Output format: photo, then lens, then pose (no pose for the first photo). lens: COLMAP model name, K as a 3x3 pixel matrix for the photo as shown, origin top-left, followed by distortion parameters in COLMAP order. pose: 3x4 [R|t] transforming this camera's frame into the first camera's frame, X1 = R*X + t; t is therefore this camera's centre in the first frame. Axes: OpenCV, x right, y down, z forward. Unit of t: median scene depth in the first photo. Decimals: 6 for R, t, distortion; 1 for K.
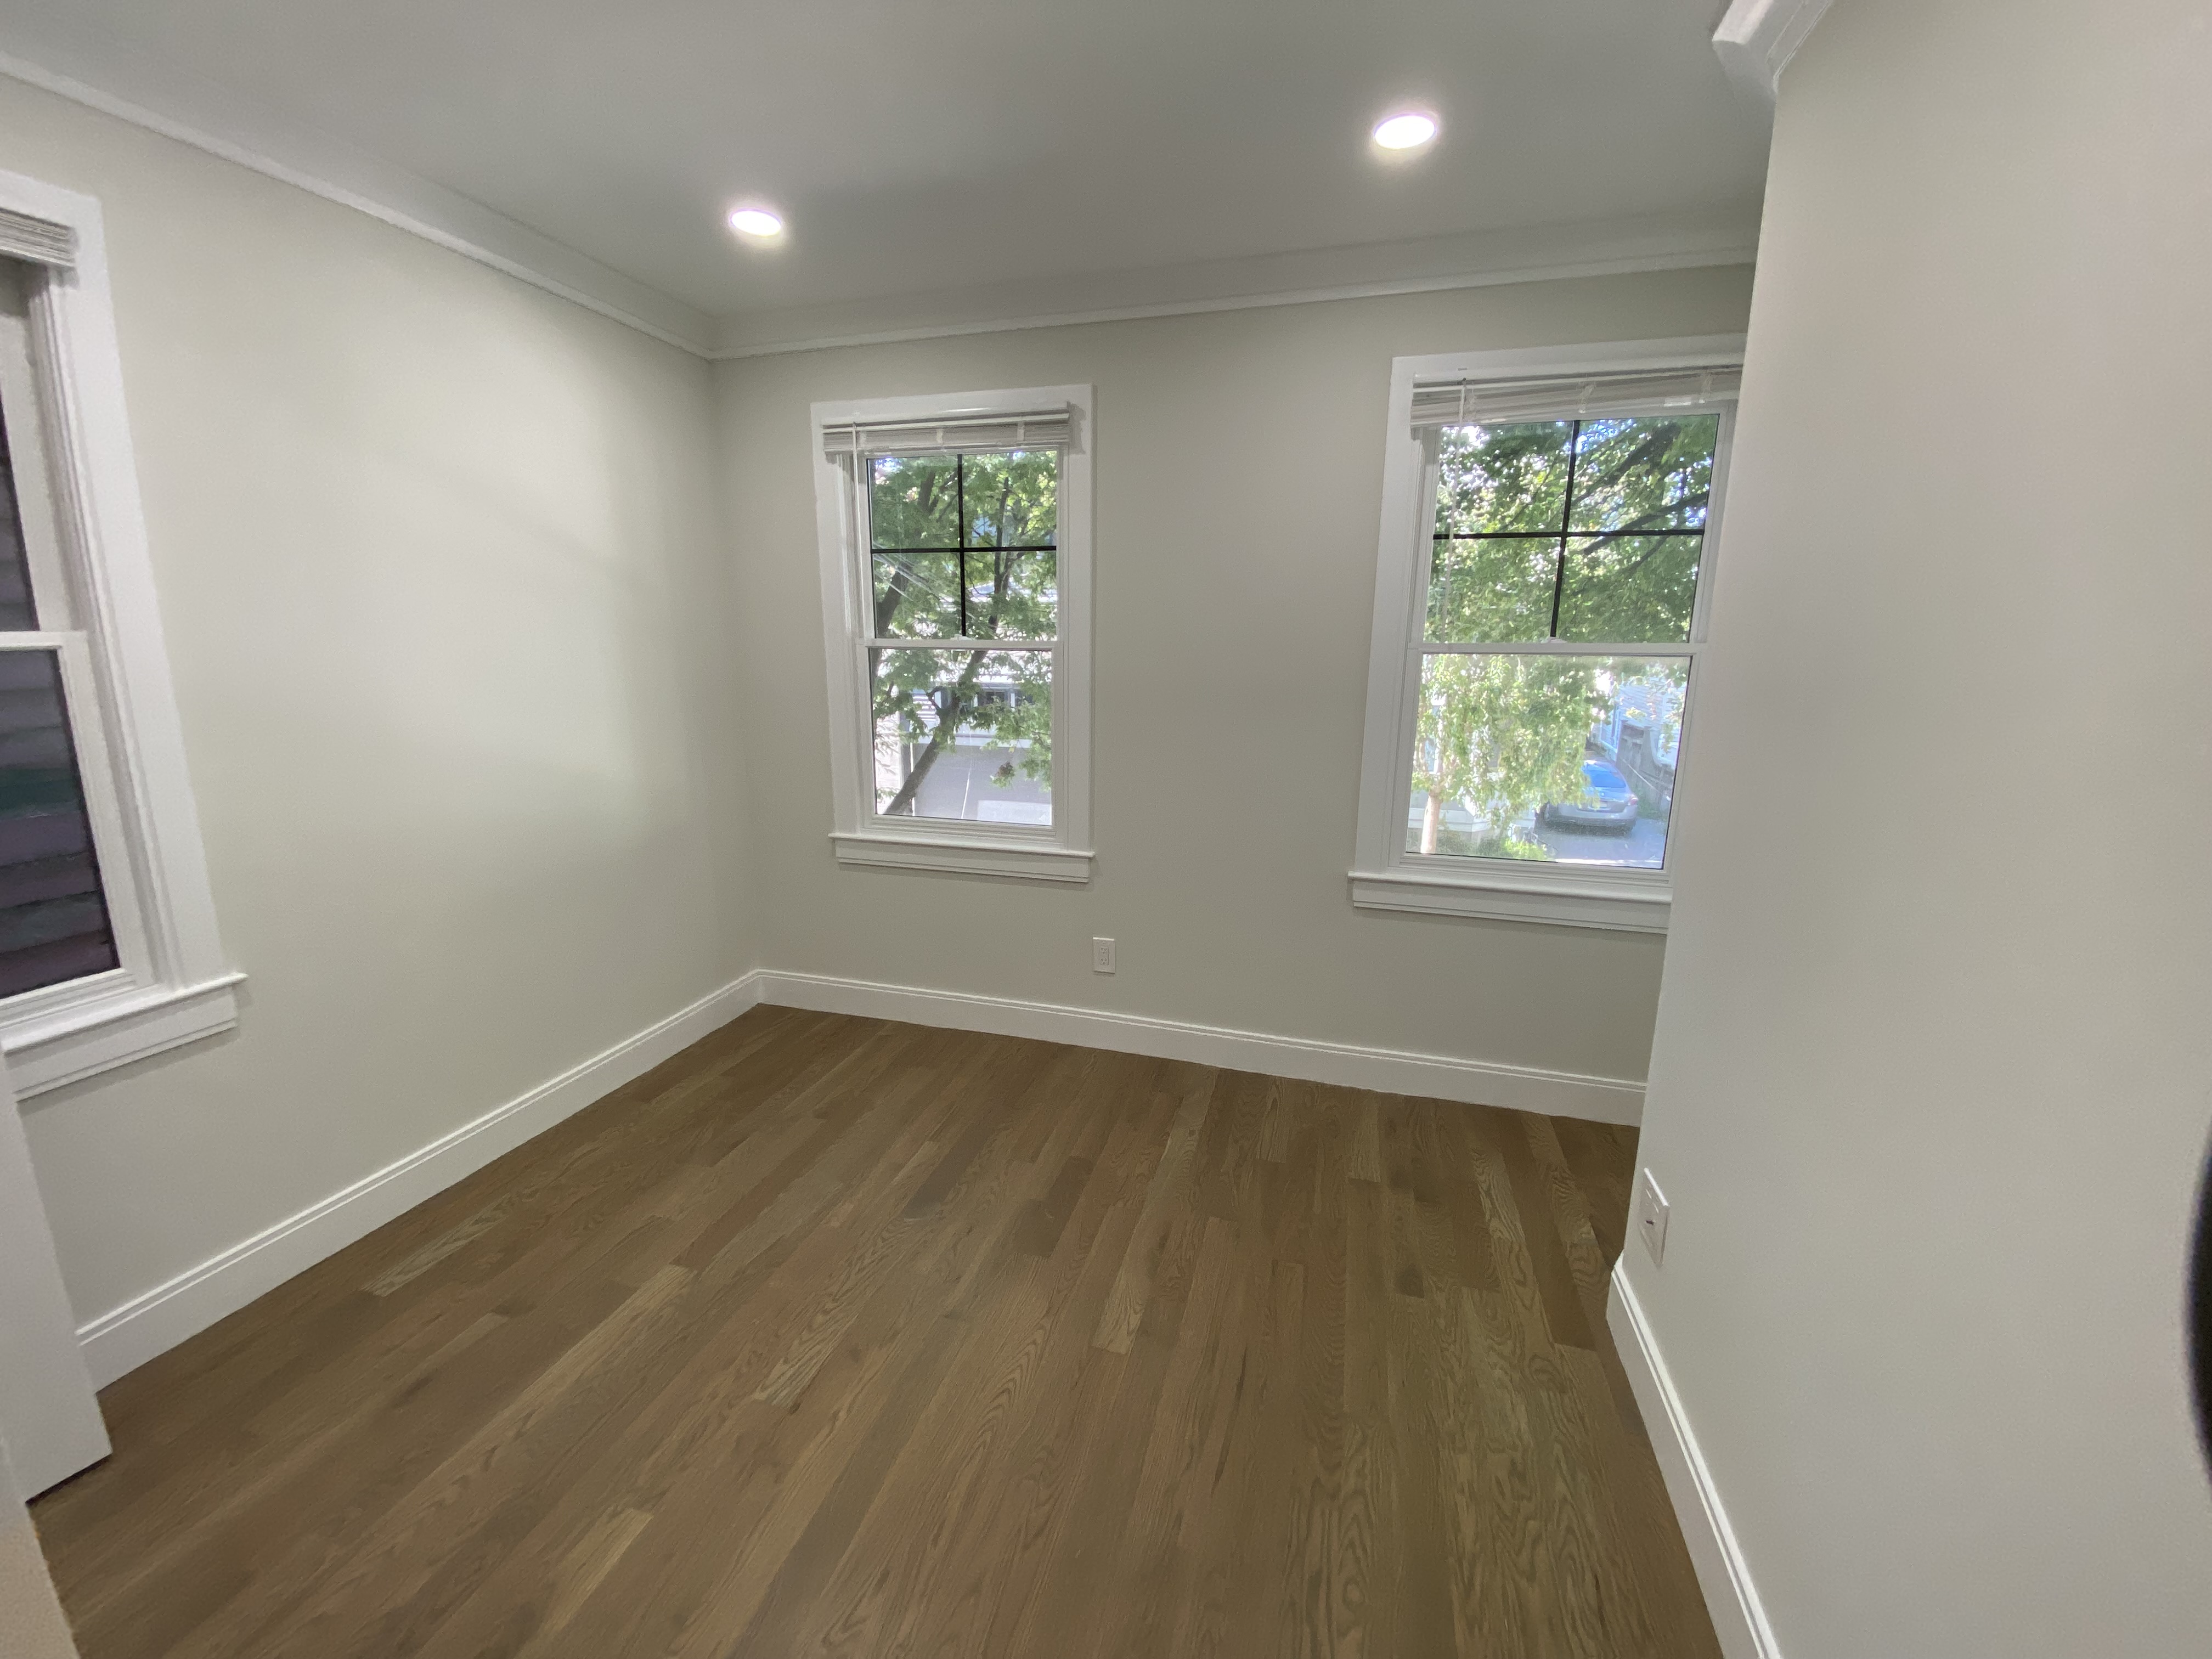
lens RADIAL K [[901.7, 0, 1099.4], [0, 901.7, 819.5], [0, 0, 1]] dist [0.013331, -0.016704]
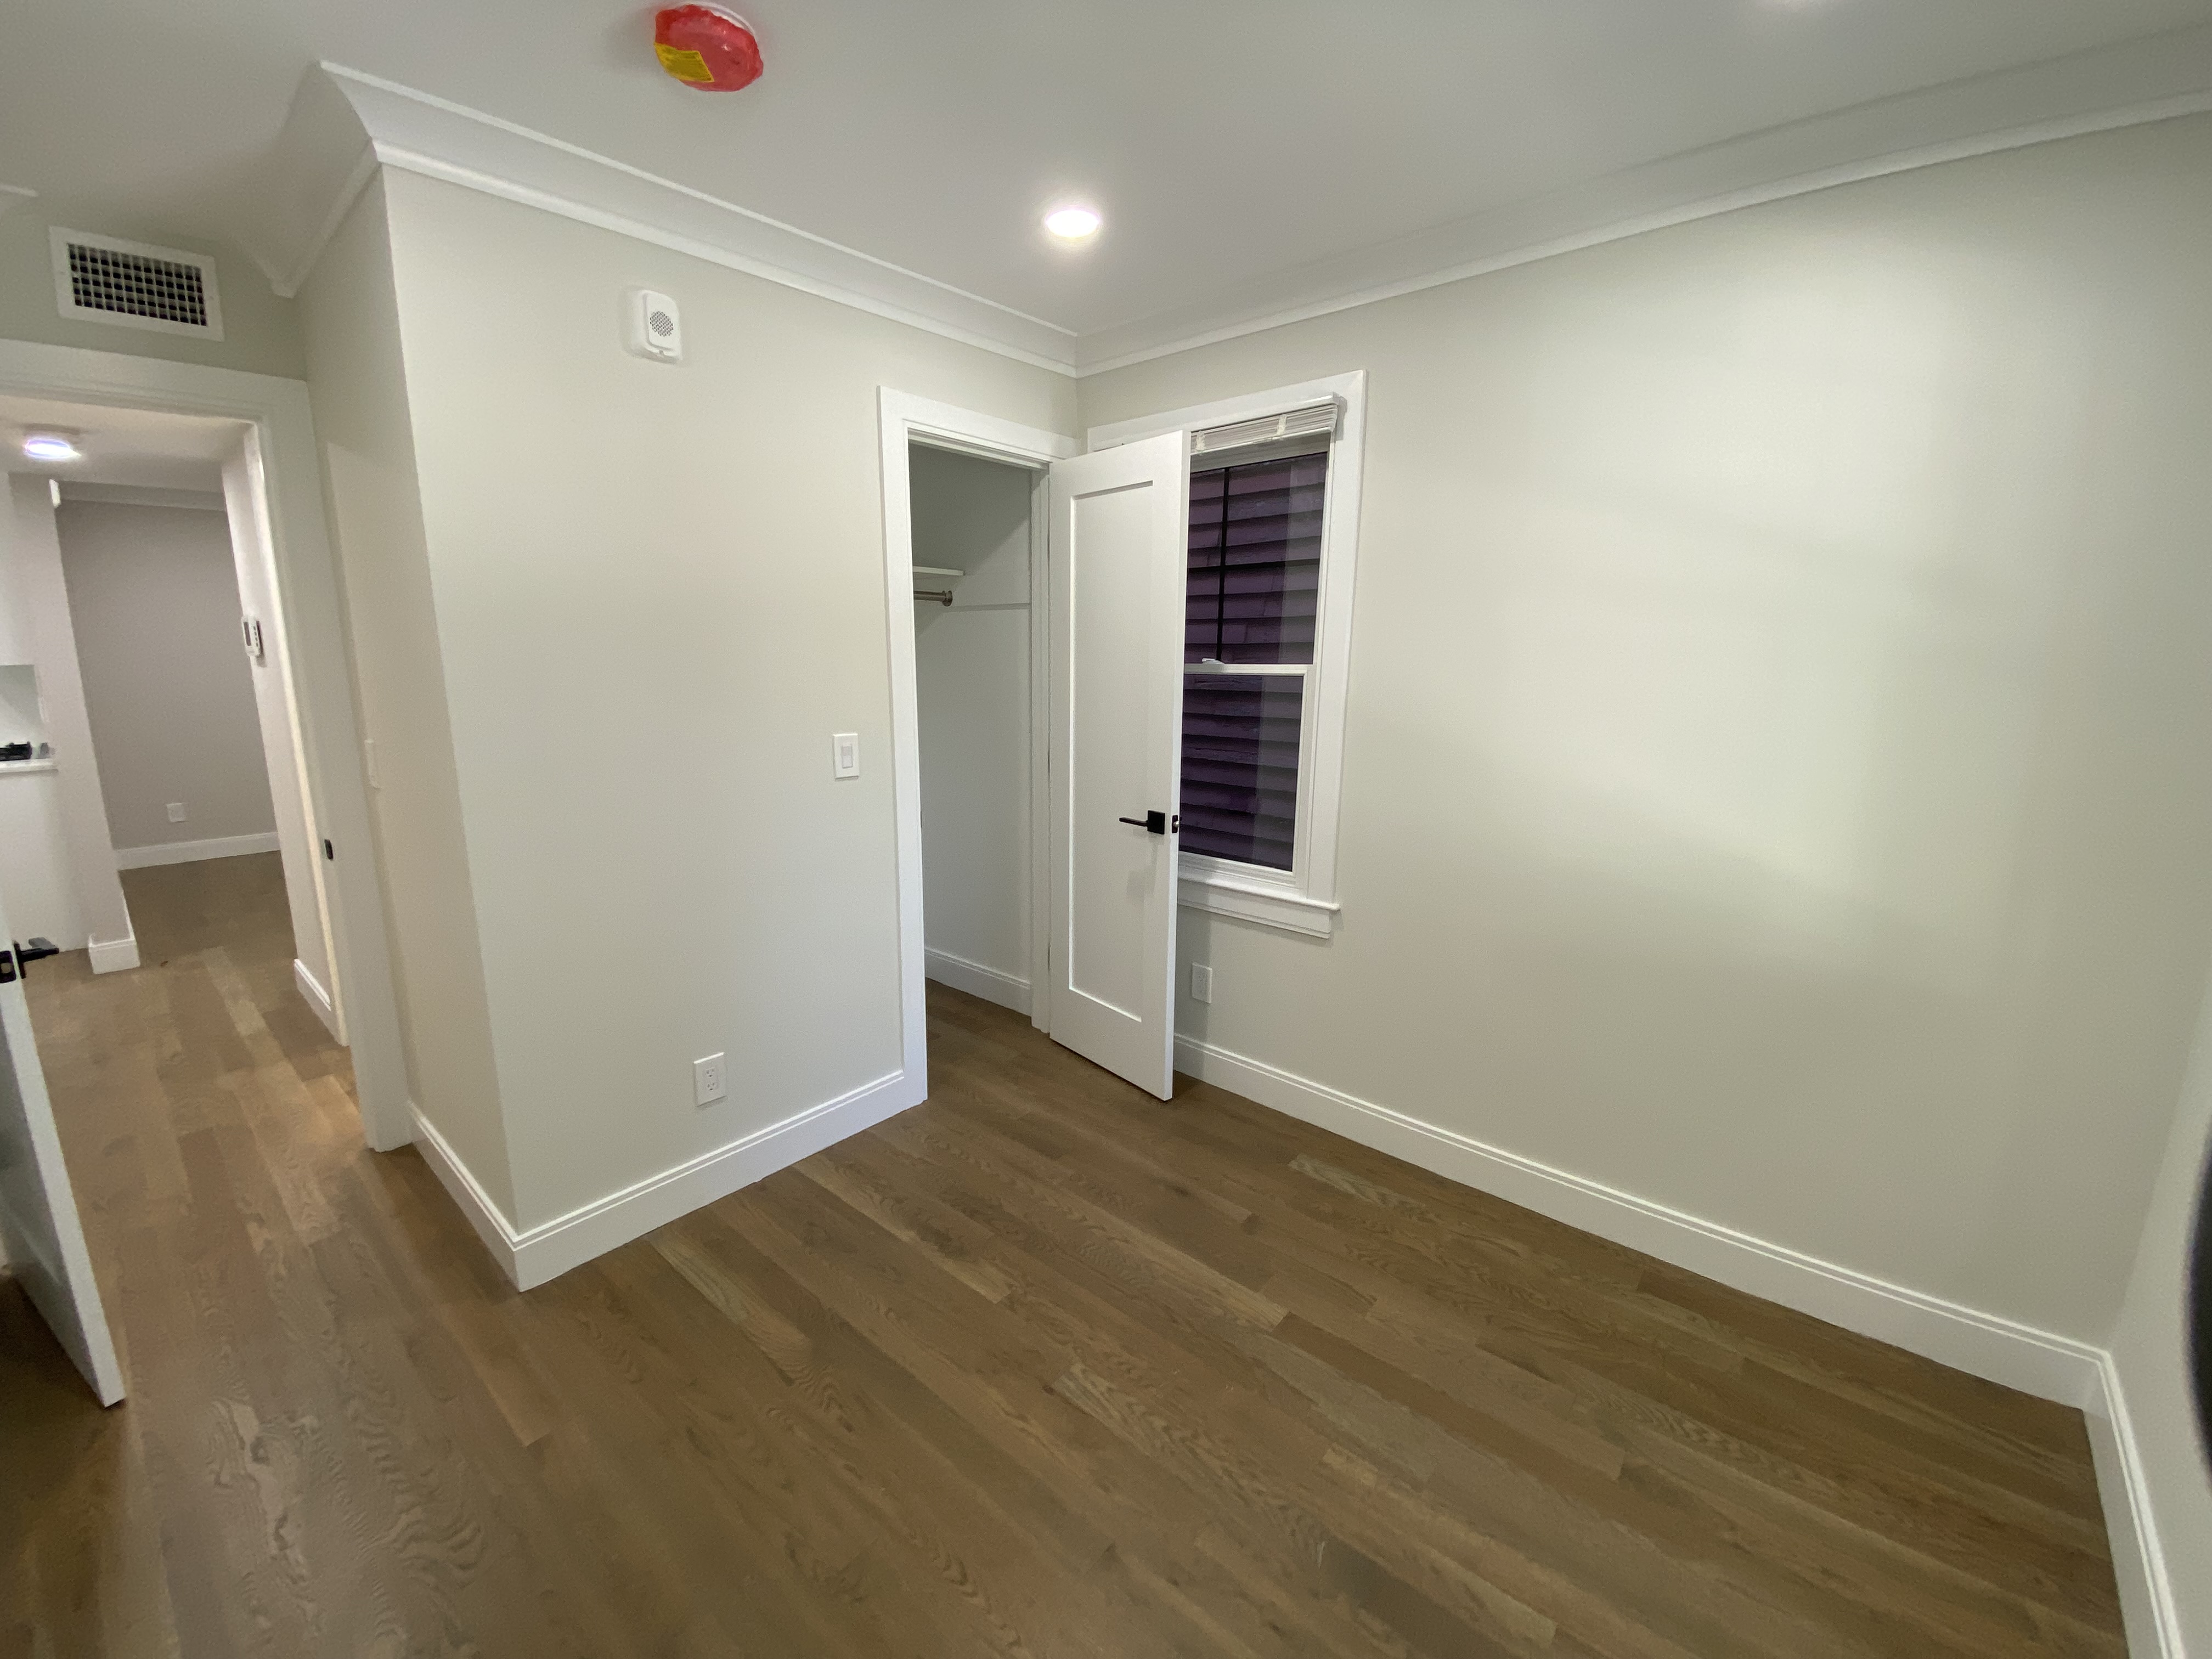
lens RADIAL K [[901.7, 0, 1095.8], [0, 901.7, 817.9], [0, 0, 1]] dist [0.013331, -0.016704]
pose [[-0.418226, 0.166085, -0.893030, 0.451111], [-0.181851, 0.947929, 0.261460, -0.265452], [0.889953, 0.271748, -0.366246, 1.161828]]
